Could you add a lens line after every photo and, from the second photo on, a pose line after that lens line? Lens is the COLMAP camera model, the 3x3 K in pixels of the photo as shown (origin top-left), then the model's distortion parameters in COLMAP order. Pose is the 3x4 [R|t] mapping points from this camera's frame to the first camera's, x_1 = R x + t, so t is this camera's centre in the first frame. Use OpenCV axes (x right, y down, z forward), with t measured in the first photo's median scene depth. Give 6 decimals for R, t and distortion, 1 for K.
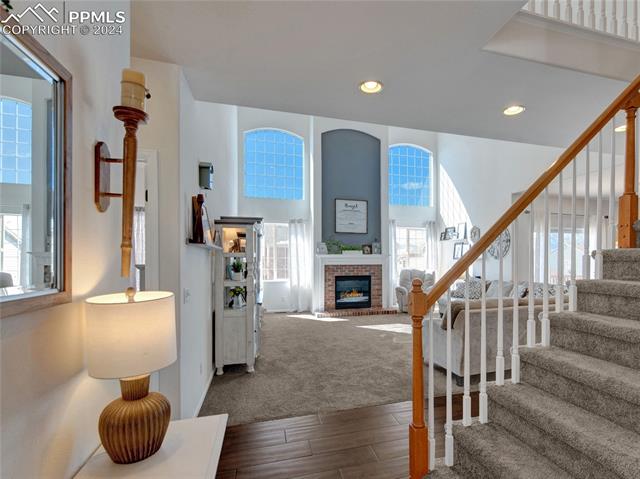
lens RADIAL K [[321.3, 0, 368.7], [0, 321.3, 259.4], [0, 0, 1]] dist [-0.015366, 0.001212]
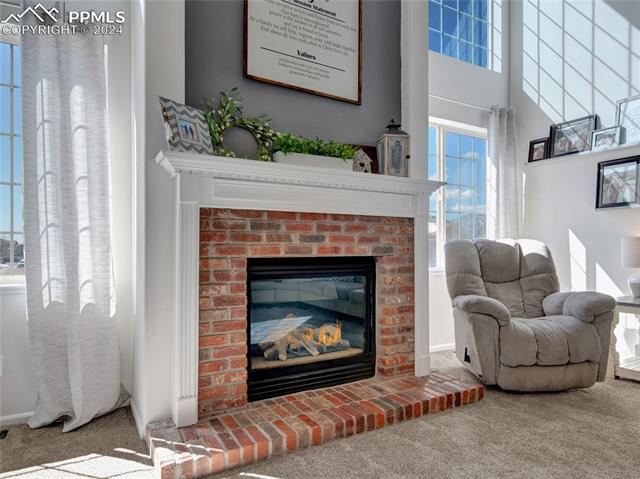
lens RADIAL K [[429.8, 0, 340.1], [0, 429.8, 248.8], [0, 0, 1]] dist [0.002543, -0.004108]
pose [[0.968863, 0.001118, 0.247593, -0.113663], [-0.000805, 0.999999, -0.001365, 0.043800], [-0.247594, 0.001123, 0.968863, 0.671887]]
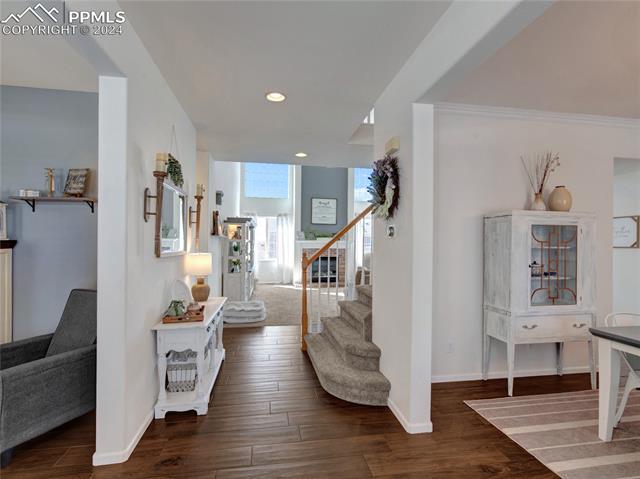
lens RADIAL K [[321.3, 0, 325.7], [0, 321.3, 245.4], [0, 0, 1]] dist [-0.015366, 0.001212]
pose [[0.990184, 0.010489, -0.139377, 0.136087], [-0.010309, 0.999945, 0.002020, 0.001102], [0.139391, -0.000563, 0.990237, -0.283089]]
